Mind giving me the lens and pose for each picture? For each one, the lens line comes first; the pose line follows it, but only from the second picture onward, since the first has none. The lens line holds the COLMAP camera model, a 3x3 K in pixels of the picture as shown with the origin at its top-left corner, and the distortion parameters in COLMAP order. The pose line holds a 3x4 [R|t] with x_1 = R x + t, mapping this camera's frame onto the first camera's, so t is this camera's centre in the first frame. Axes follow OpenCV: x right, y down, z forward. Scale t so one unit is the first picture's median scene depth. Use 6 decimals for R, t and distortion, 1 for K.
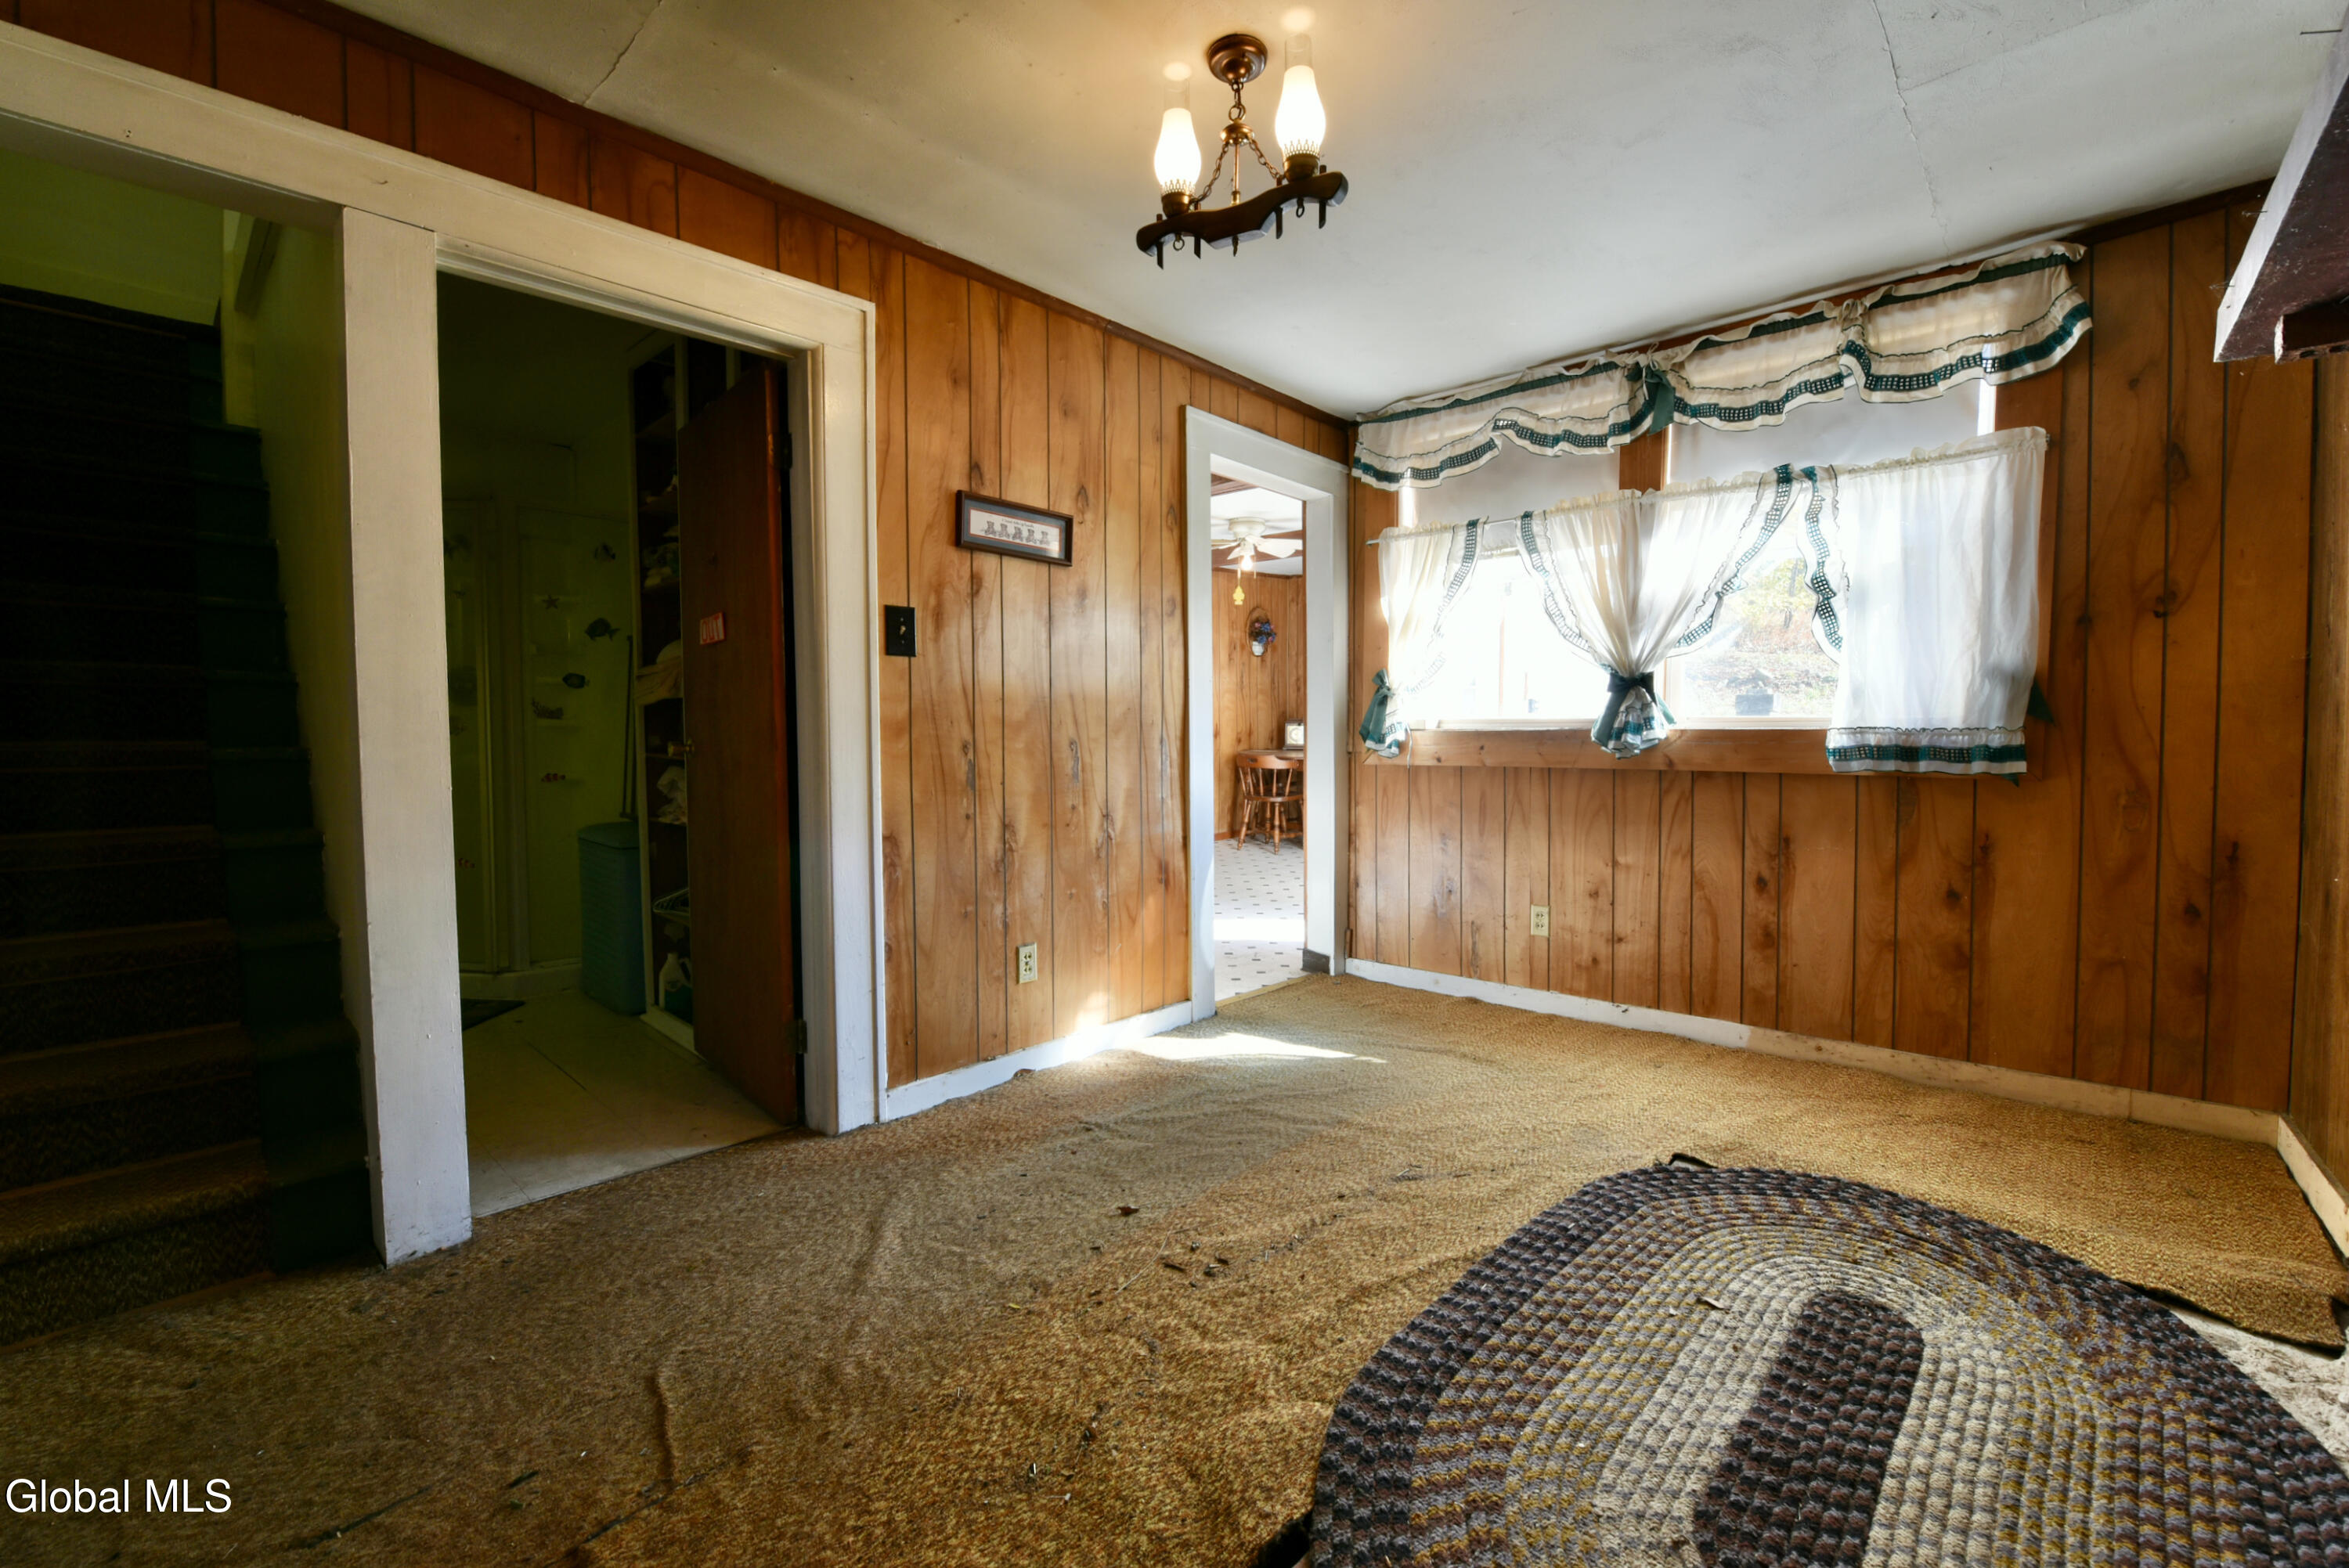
lens RADIAL K [[972.1, 0, 1174.9], [0, 972.1, 774.3], [0, 0, 1]] dist [-0.009876, -0.000999]
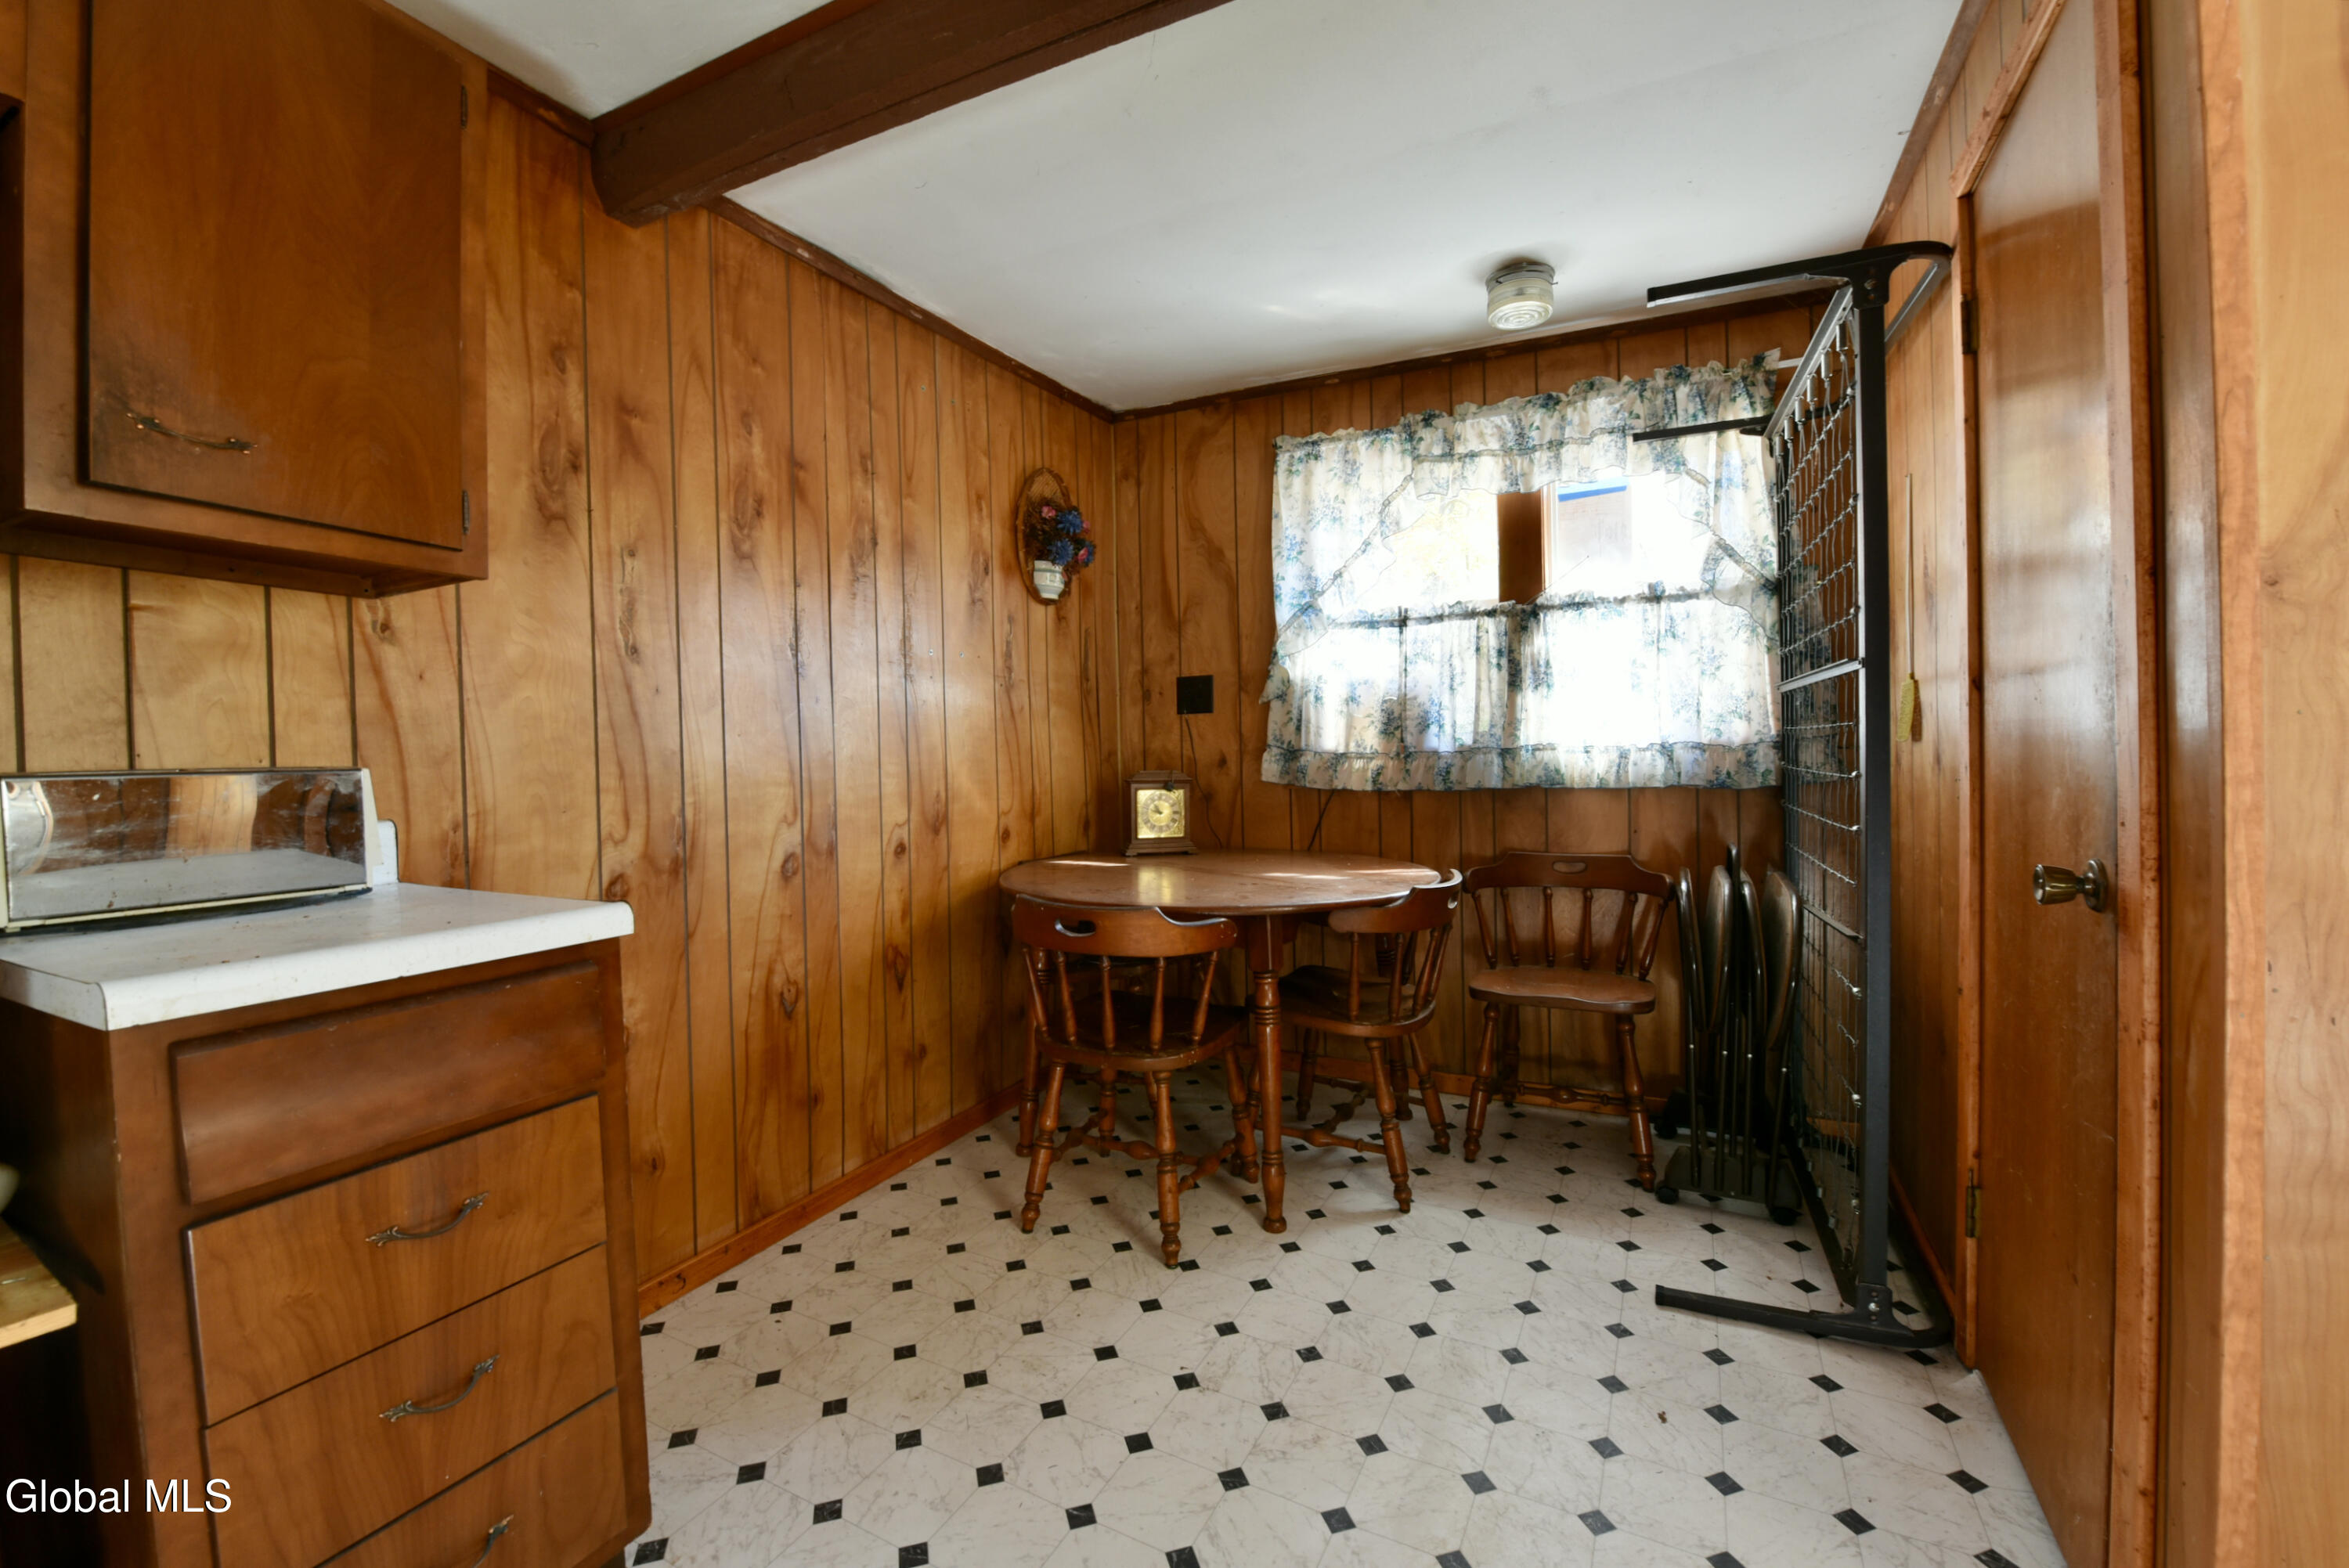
lens RADIAL K [[972.1, 0, 1175.0], [0, 972.1, 786.7], [0, 0, 1]] dist [-0.009876, -0.000999]
pose [[0.959084, -0.019556, 0.282446, 0.026512], [0.028224, 0.999246, -0.026651, -0.041560], [-0.281712, 0.033533, 0.958913, 0.644855]]
